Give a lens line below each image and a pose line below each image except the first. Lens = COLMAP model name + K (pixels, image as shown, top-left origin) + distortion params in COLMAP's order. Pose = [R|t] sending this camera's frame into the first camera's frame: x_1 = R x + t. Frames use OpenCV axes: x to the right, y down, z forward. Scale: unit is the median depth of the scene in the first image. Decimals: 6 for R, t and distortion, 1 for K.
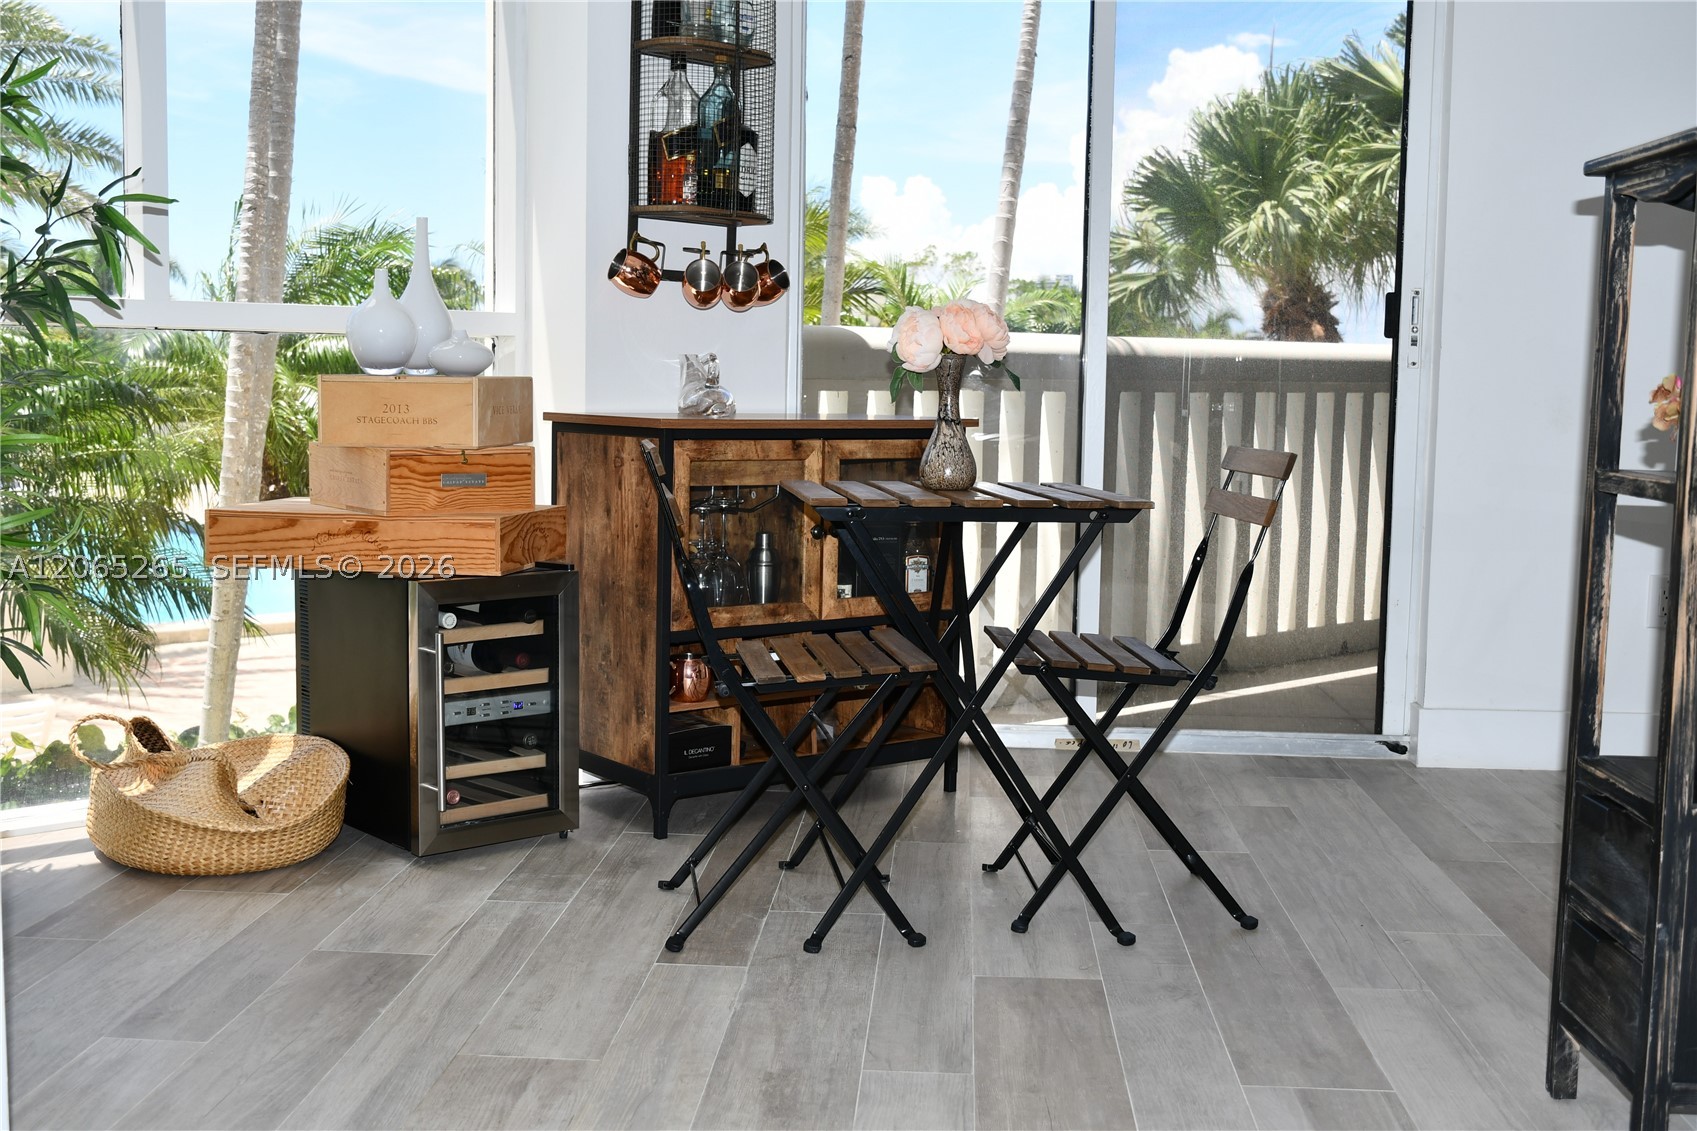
lens RADIAL K [[1802.7, 0, 848.5], [0, 1802.7, 565.5], [0, 0, 1]] dist [-0.035962, 0.015442]
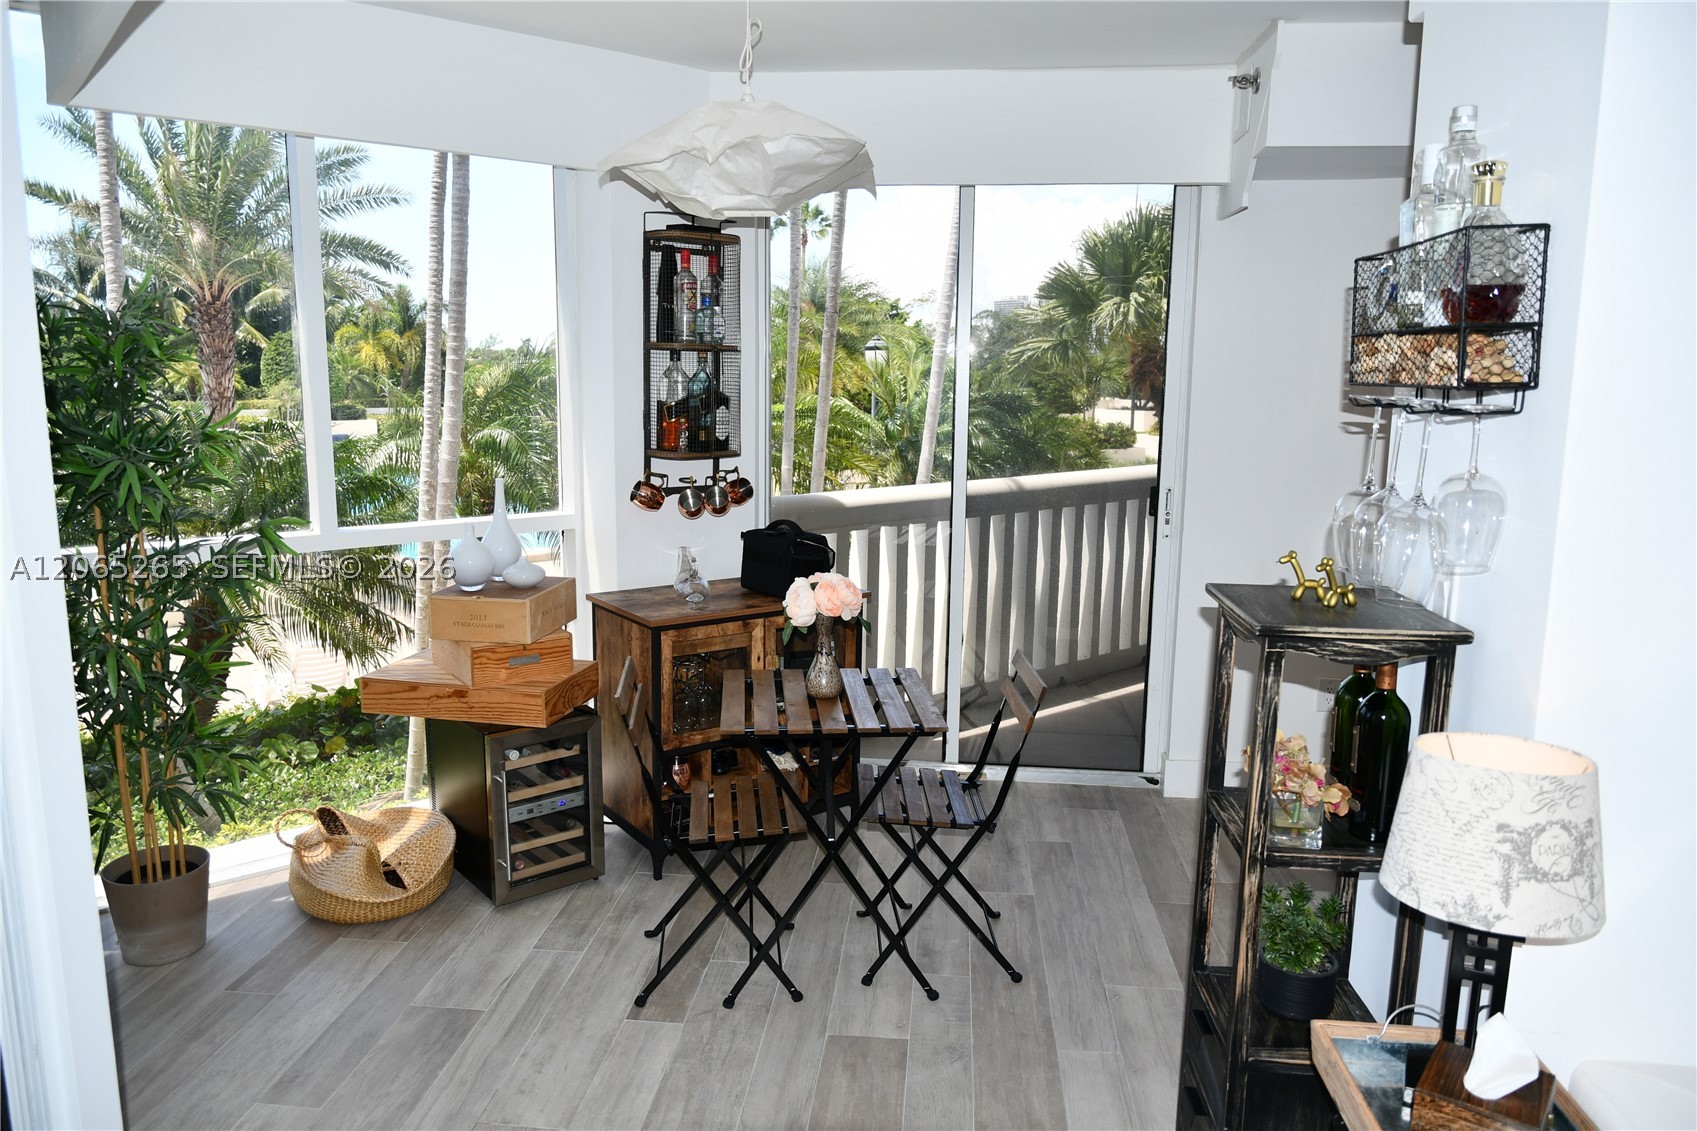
lens RADIAL K [[1133.2, 0, 848.5], [0, 1133.2, 565.5], [0, 0, 1]] dist [-0.008062, -0.005761]
pose [[0.999581, 0.001700, -0.028900, 0.099365], [0.000250, 0.997731, 0.067329, -0.207441], [0.028949, -0.067308, 0.997312, 0.044566]]
